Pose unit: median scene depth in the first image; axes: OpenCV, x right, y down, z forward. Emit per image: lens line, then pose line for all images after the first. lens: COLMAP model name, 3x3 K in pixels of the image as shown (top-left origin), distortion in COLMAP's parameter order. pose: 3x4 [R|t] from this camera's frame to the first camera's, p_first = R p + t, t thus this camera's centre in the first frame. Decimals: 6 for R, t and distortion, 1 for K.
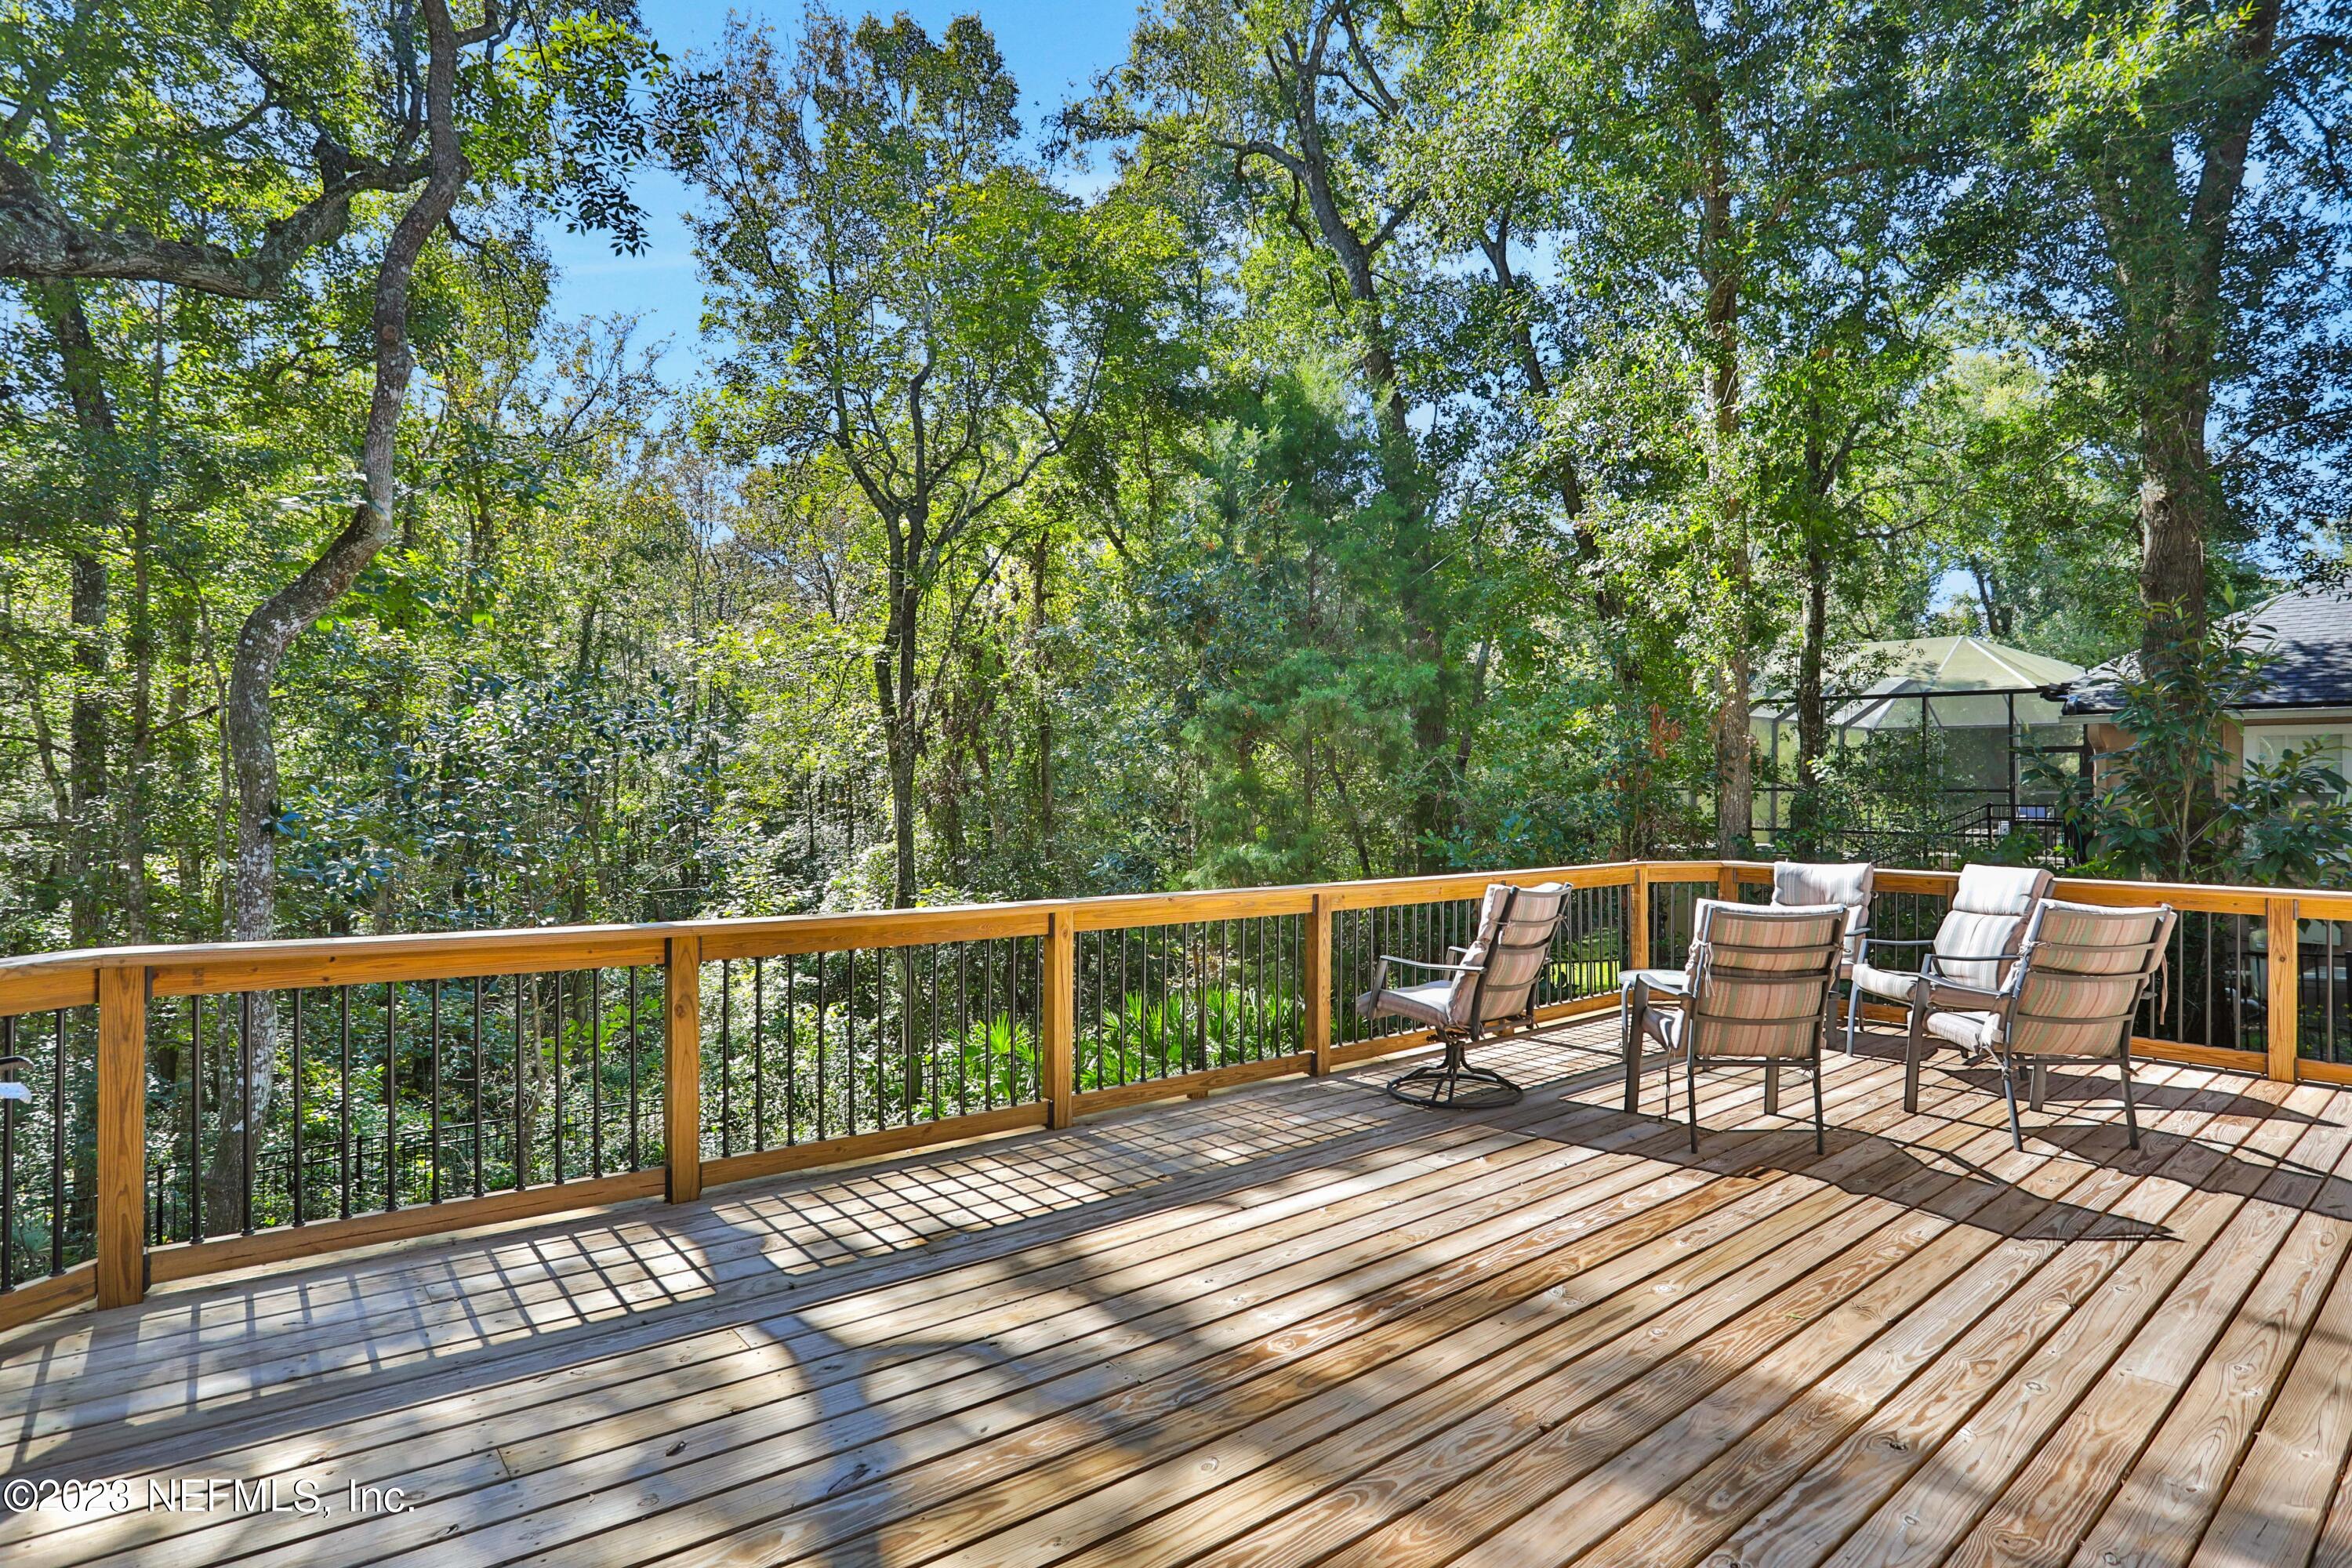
lens RADIAL K [[1175.6, 0, 1173.9], [0, 1175.6, 789.6], [0, 0, 1]] dist [-0.040302, 0.004265]
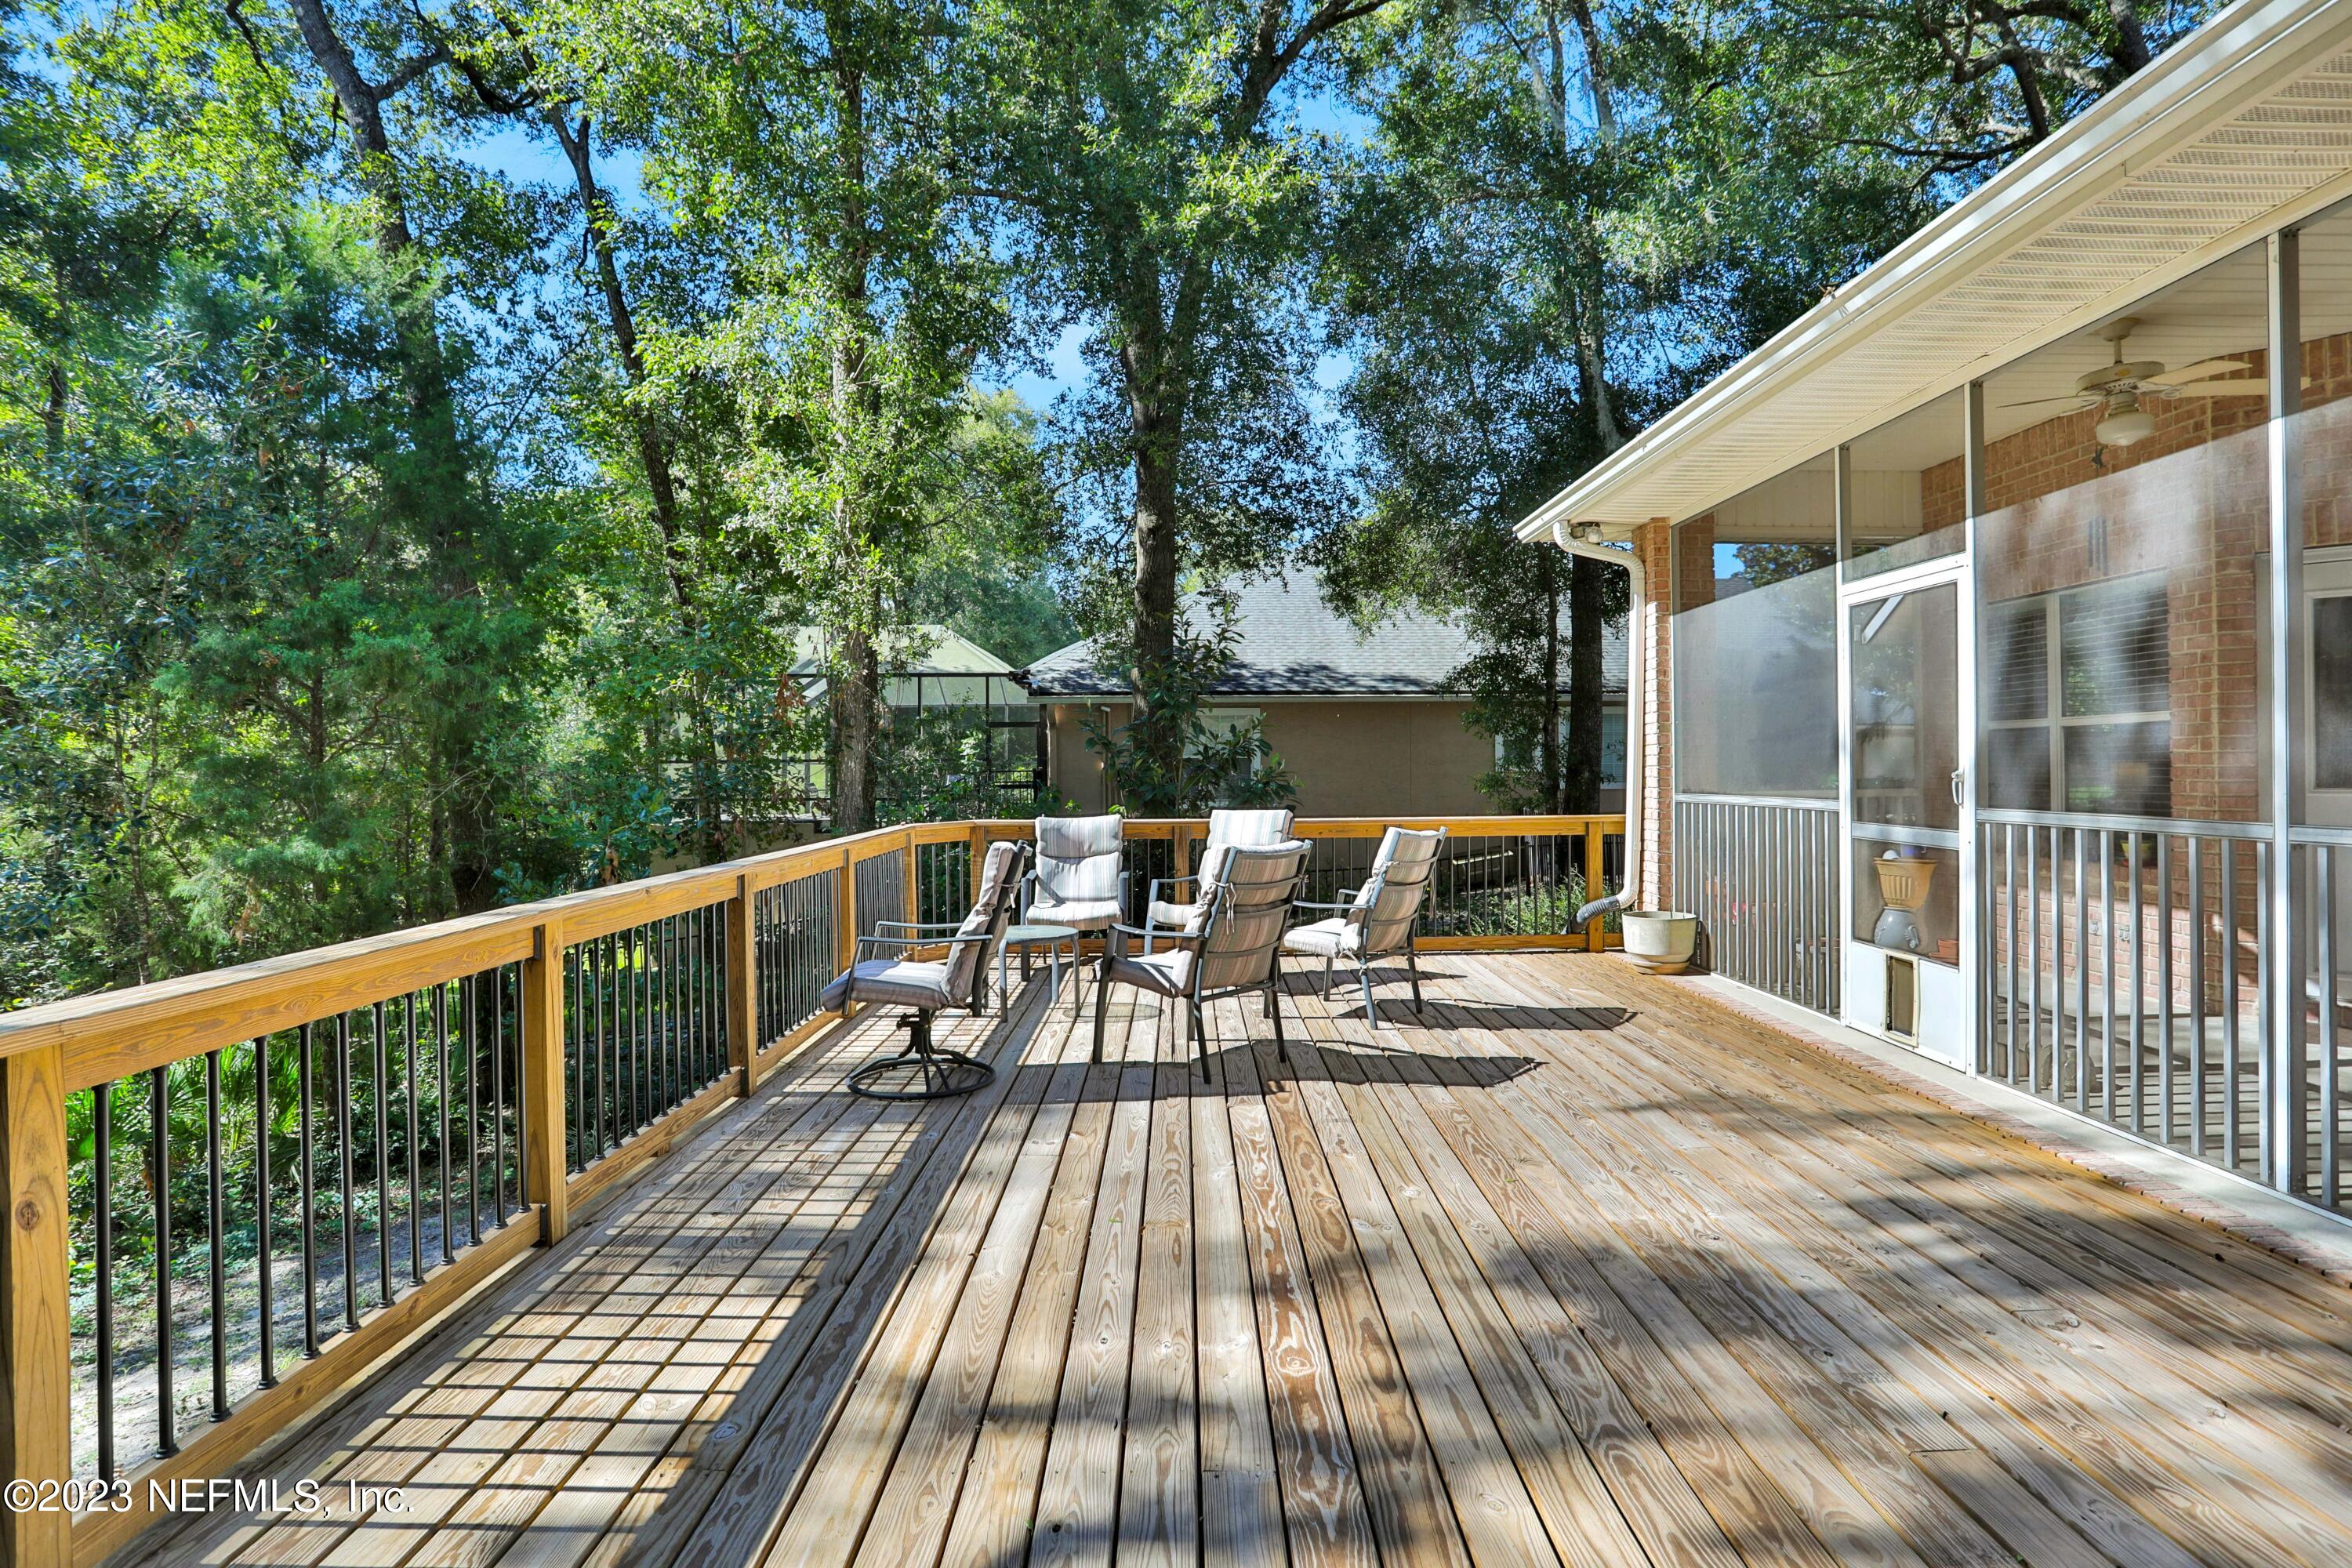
lens RADIAL K [[1175.6, 0, 1168.8], [0, 1175.6, 784.2], [0, 0, 1]] dist [-0.040302, 0.004265]
pose [[0.659278, -0.019879, 0.751636, -0.420288], [0.005555, 0.999752, 0.021569, 0.014803], [-0.751878, -0.010045, 0.659225, 0.345795]]
